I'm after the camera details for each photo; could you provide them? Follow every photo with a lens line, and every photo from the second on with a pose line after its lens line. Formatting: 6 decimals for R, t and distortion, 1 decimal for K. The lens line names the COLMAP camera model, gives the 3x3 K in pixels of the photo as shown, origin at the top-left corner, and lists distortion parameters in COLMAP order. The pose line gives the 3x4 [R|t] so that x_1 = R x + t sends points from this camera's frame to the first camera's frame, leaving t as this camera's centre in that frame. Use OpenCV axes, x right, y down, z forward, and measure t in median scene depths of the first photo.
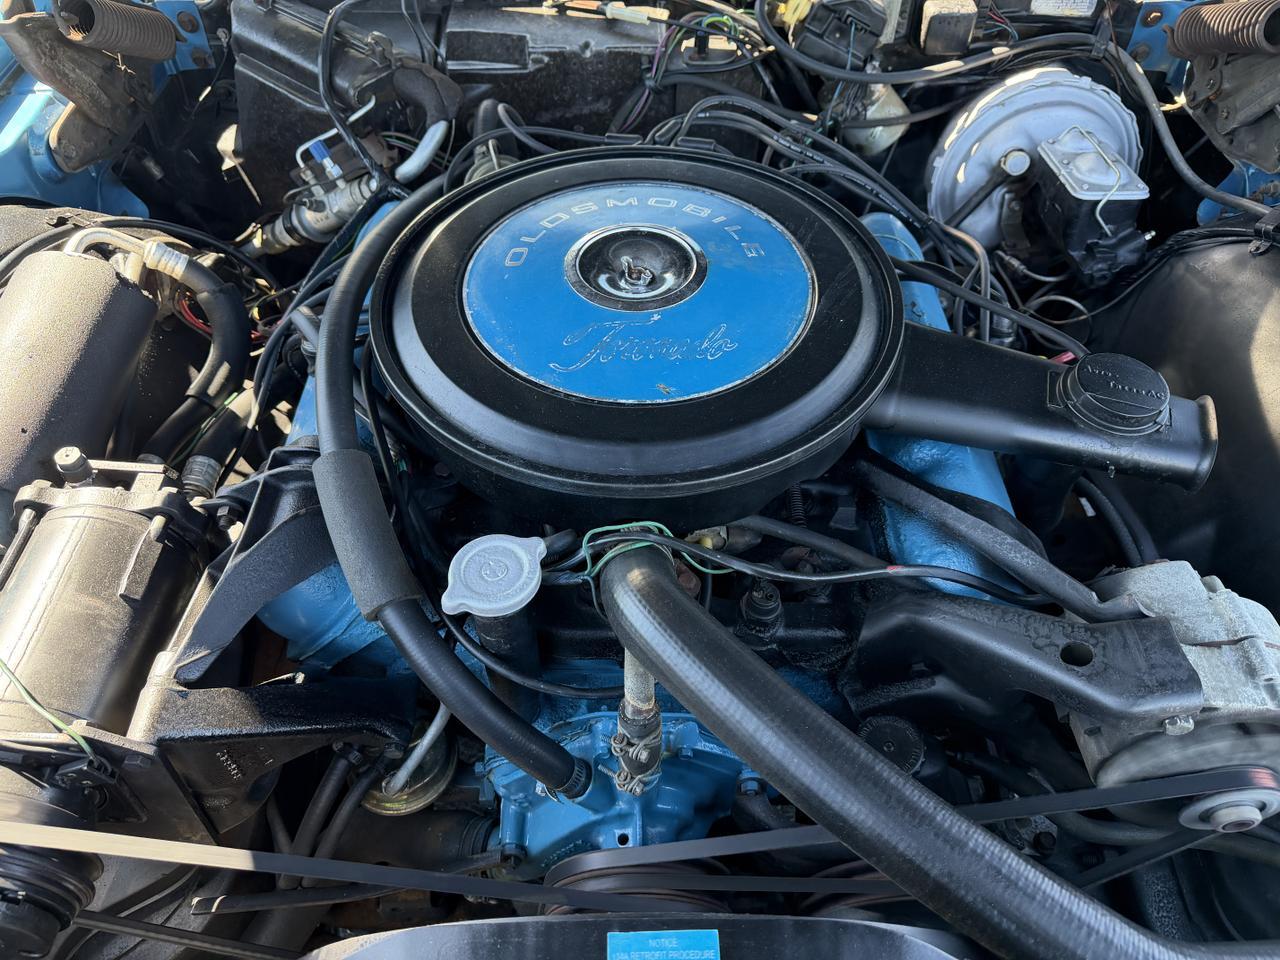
lens RADIAL K [[874.7, 0, 640.0], [0, 874.7, 480.0], [0, 0, 1]] dist [0.031135, -0.070405]
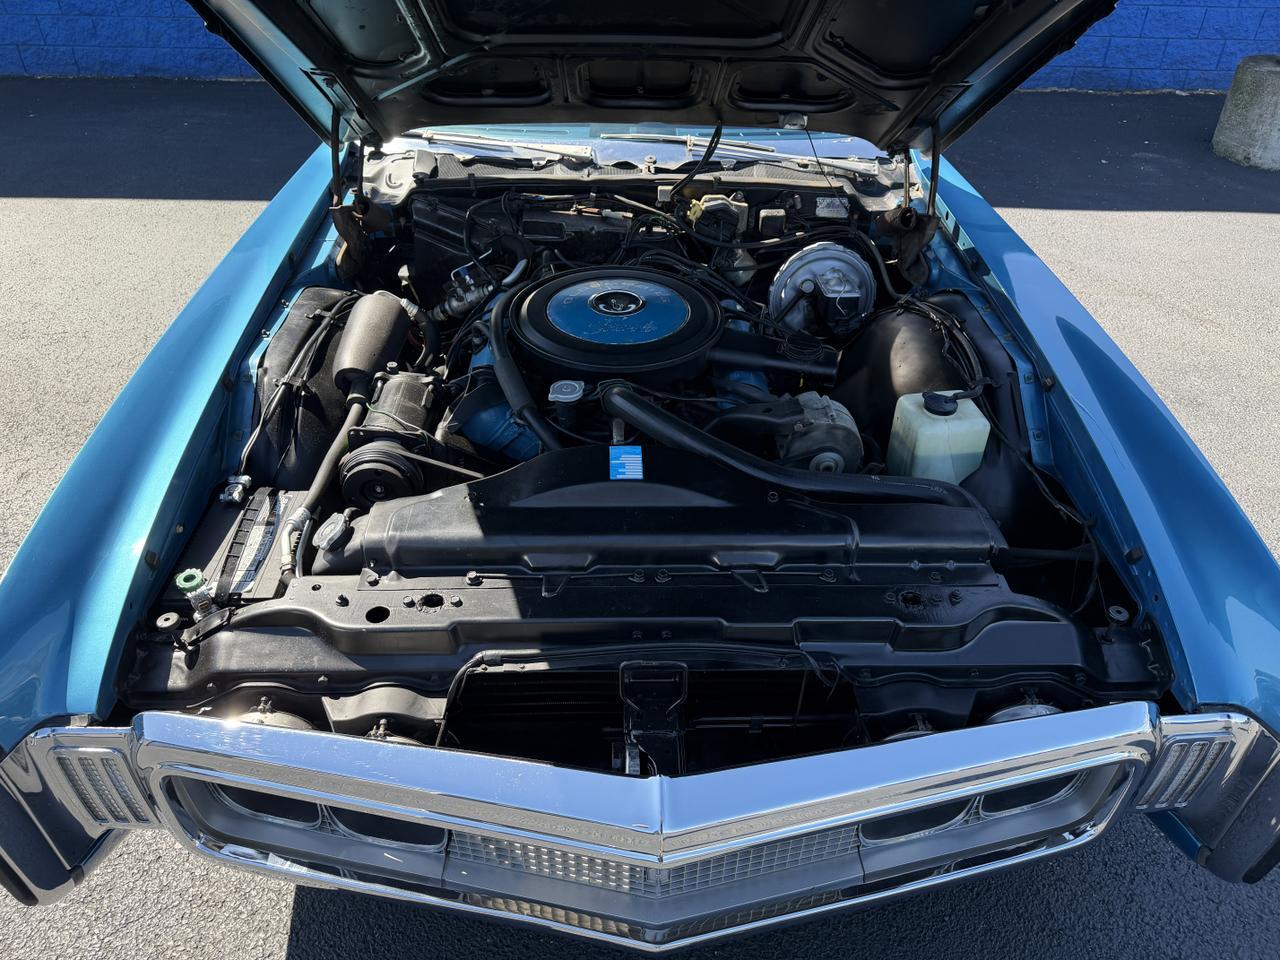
lens RADIAL K [[1022.7, 0, 635.4], [0, 1022.7, 552.8], [0, 0, 1]] dist [0.110417, -0.193916]
pose [[0.999742, 0.006746, 0.021685, -0.008349], [-0.002245, 0.979538, -0.201247, 0.731292], [-0.022599, 0.201146, 0.979301, -1.209790]]
